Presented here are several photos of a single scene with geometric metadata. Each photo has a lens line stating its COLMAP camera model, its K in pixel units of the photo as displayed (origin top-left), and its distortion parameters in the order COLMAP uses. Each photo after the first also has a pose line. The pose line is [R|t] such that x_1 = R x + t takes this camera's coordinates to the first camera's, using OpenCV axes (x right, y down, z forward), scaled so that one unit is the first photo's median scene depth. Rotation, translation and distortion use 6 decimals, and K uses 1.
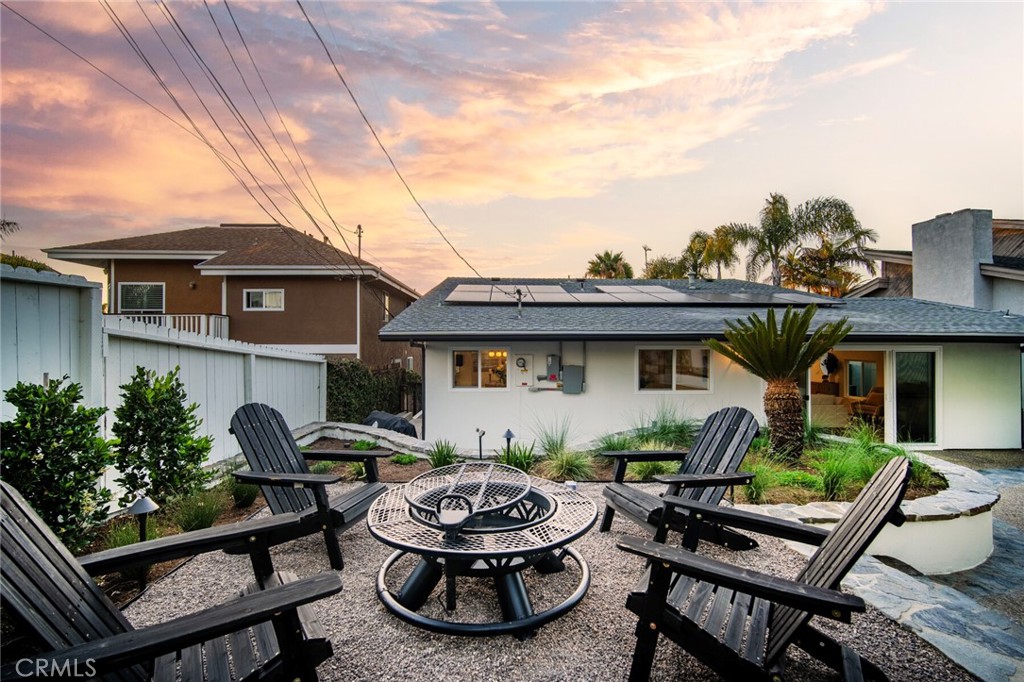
lens RADIAL K [[448.7, 0, 505.8], [0, 448.7, 345.4], [0, 0, 1]] dist [-0.008433, 0.001933]
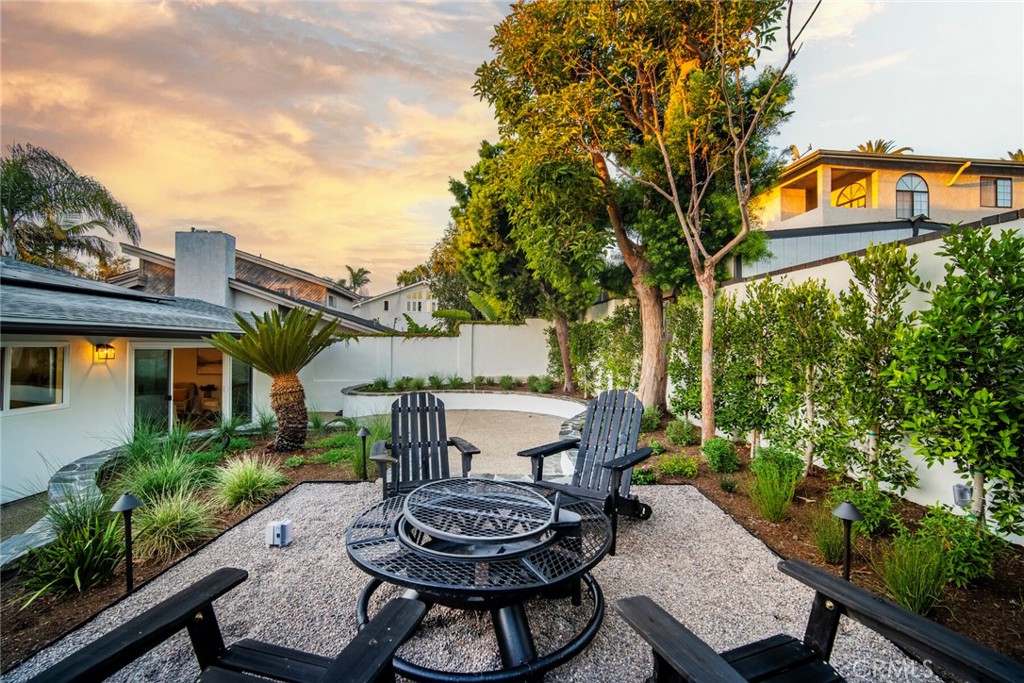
lens RADIAL K [[448.7, 0, 511.2], [0, 448.7, 340.4], [0, 0, 1]] dist [-0.008433, 0.001933]
pose [[0.037737, 0.010668, 0.999231, -0.159543], [-0.004365, 0.999935, -0.010511, 0.001842], [-0.999278, -0.003965, 0.037781, 0.158339]]
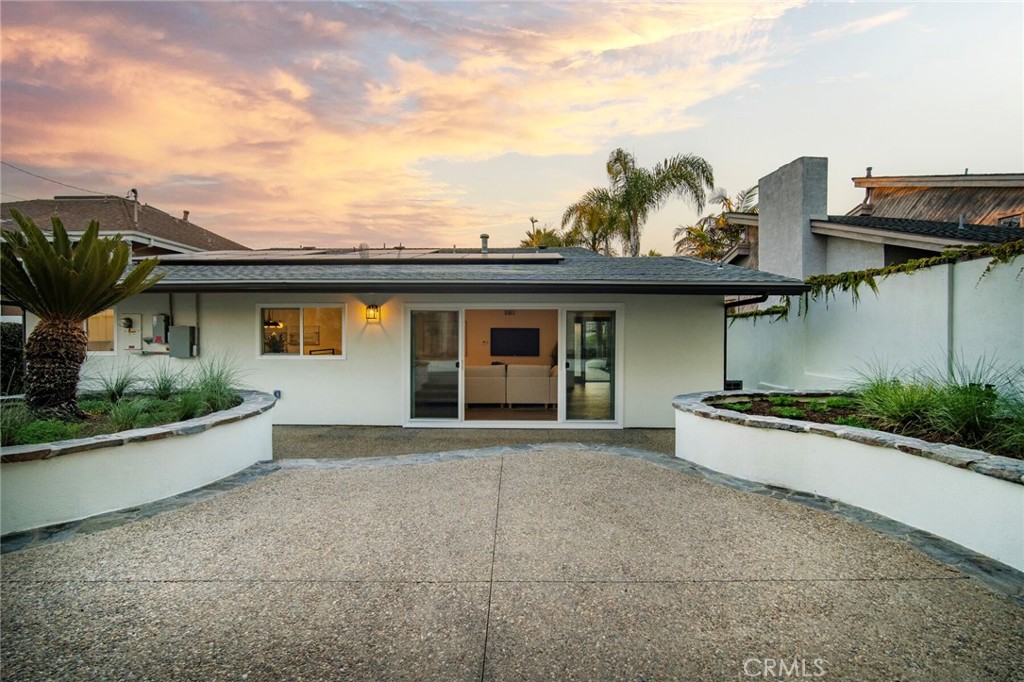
lens RADIAL K [[448.7, 0, 517.6], [0, 448.7, 347.7], [0, 0, 1]] dist [-0.008433, 0.001933]
pose [[0.998735, 0.002002, -0.050235, 0.542122], [-0.000758, 0.999693, 0.024769, 0.041719], [0.050269, -0.024699, 0.998430, 0.104537]]
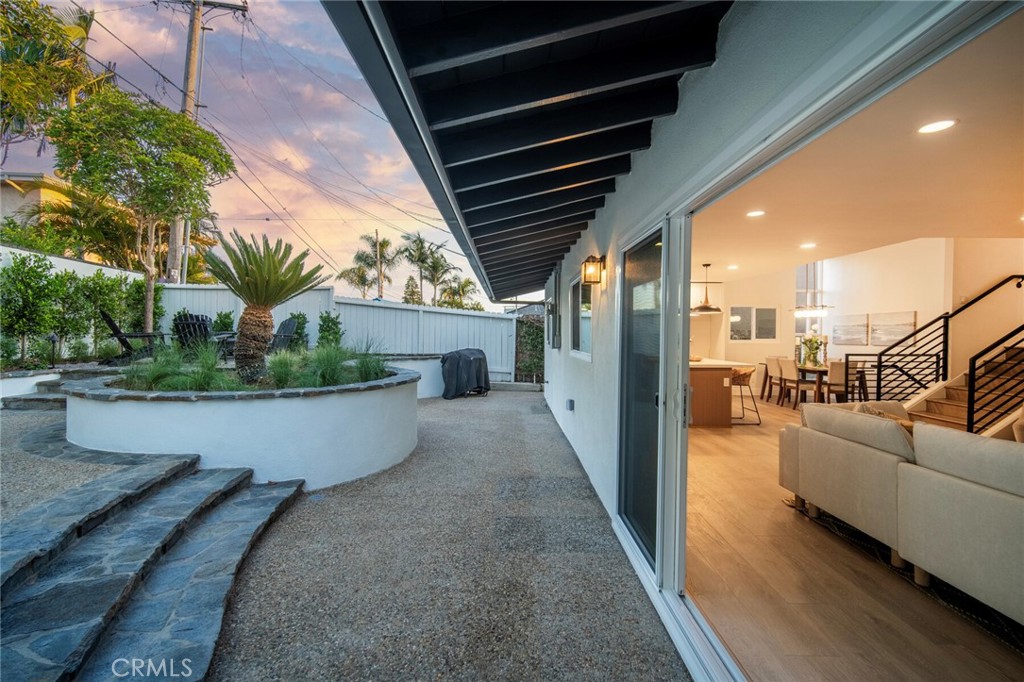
lens RADIAL K [[448.7, 0, 504.4], [0, 448.7, 339.3], [0, 0, 1]] dist [-0.008433, 0.001933]
pose [[-0.052050, 0.011123, -0.998583, 0.613190], [-0.009433, 0.999888, 0.011629, 0.052148], [0.998600, 0.010025, -0.051939, 0.605452]]
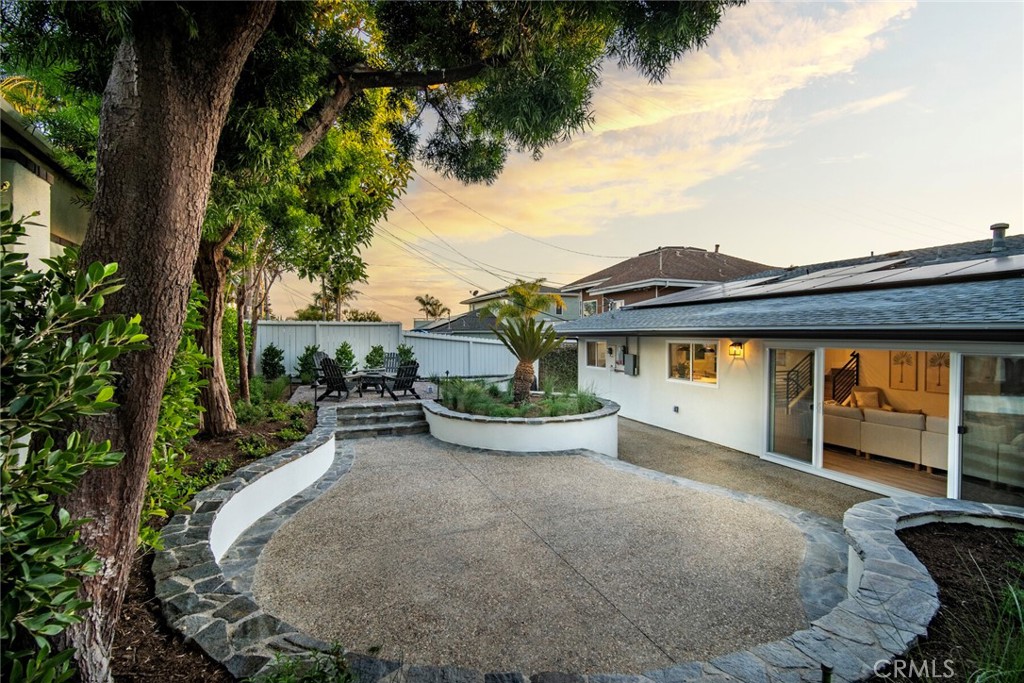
lens RADIAL K [[448.7, 0, 496.1], [0, 448.7, 339.4], [0, 0, 1]] dist [-0.008433, 0.001933]
pose [[0.306712, 0.009769, -0.951752, 0.824698], [-0.003473, 0.999952, 0.009144, -0.006370], [0.951796, 0.000501, 0.306731, 0.139078]]
